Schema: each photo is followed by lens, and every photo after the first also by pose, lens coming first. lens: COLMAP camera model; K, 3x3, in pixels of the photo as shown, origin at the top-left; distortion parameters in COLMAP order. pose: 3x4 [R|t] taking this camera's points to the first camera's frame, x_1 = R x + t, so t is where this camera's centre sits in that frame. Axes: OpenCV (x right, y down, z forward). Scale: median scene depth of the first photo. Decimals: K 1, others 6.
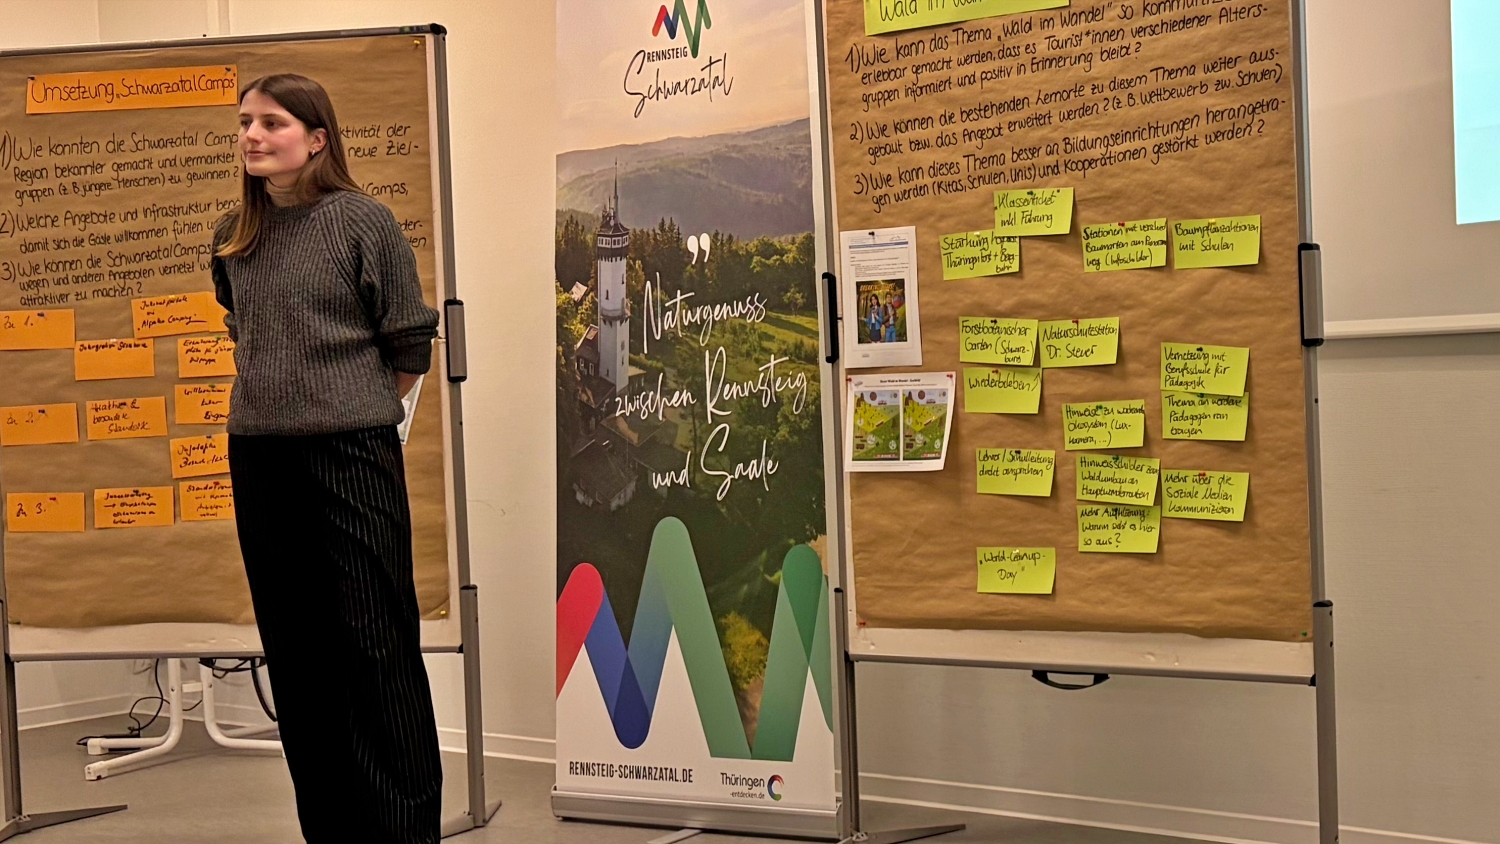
lens RADIAL K [[2896.9, 0, 749.8], [0, 2896.9, 427.9], [0, 0, 1]] dist [0.072255, 0.000000]
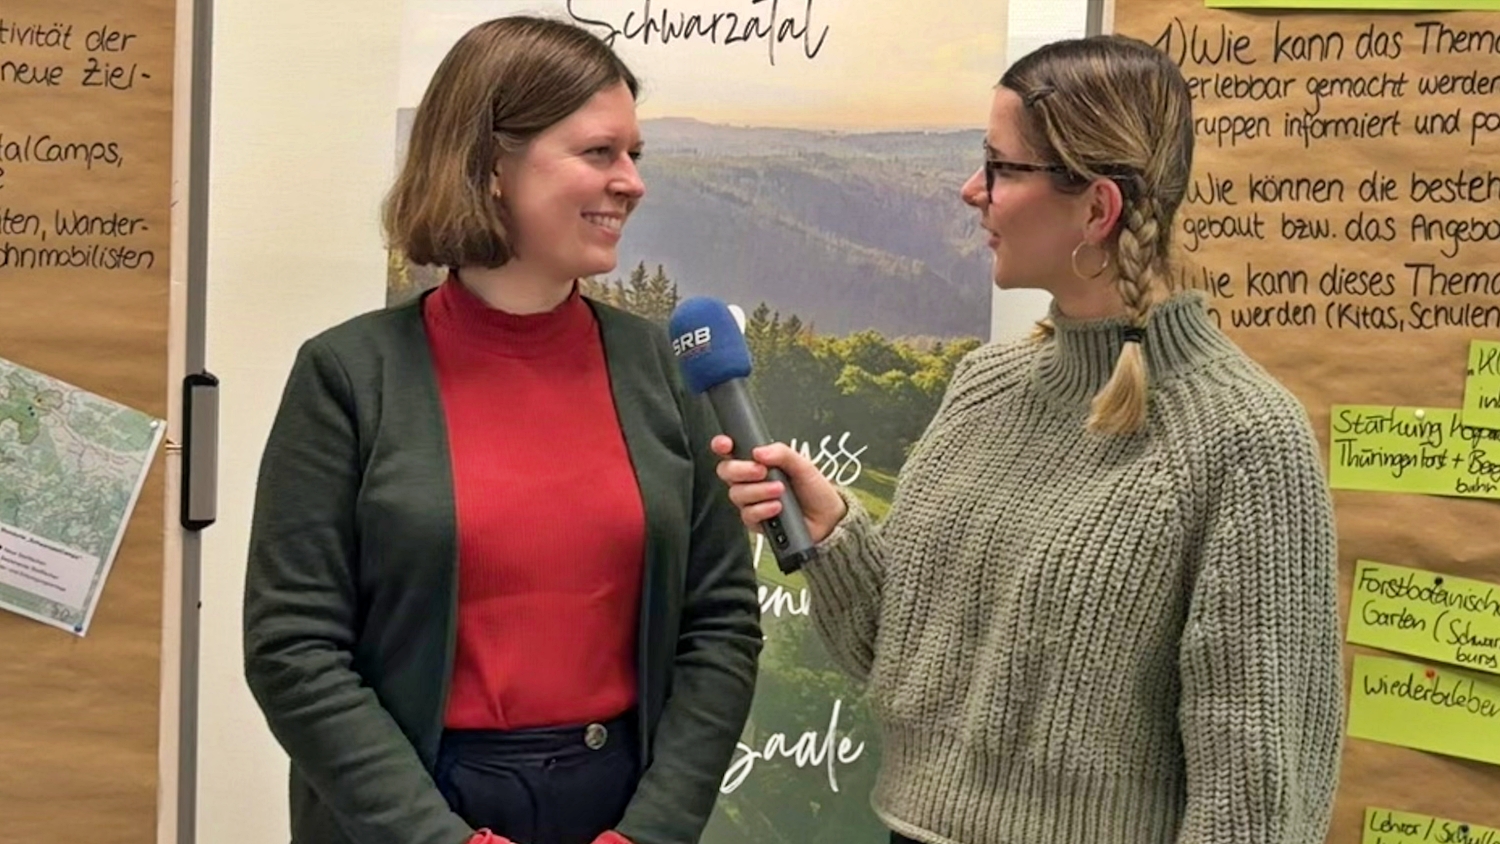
lens RADIAL K [[2896.9, 0, 752.3], [0, 2896.9, 414.0], [0, 0, 1]] dist [0.072255, 0.000000]
pose [[0.938272, 0.047163, 0.342667, -0.214599], [-0.077302, 0.994196, 0.074828, -0.095647], [-0.337149, -0.096698, 0.936472, 0.534030]]
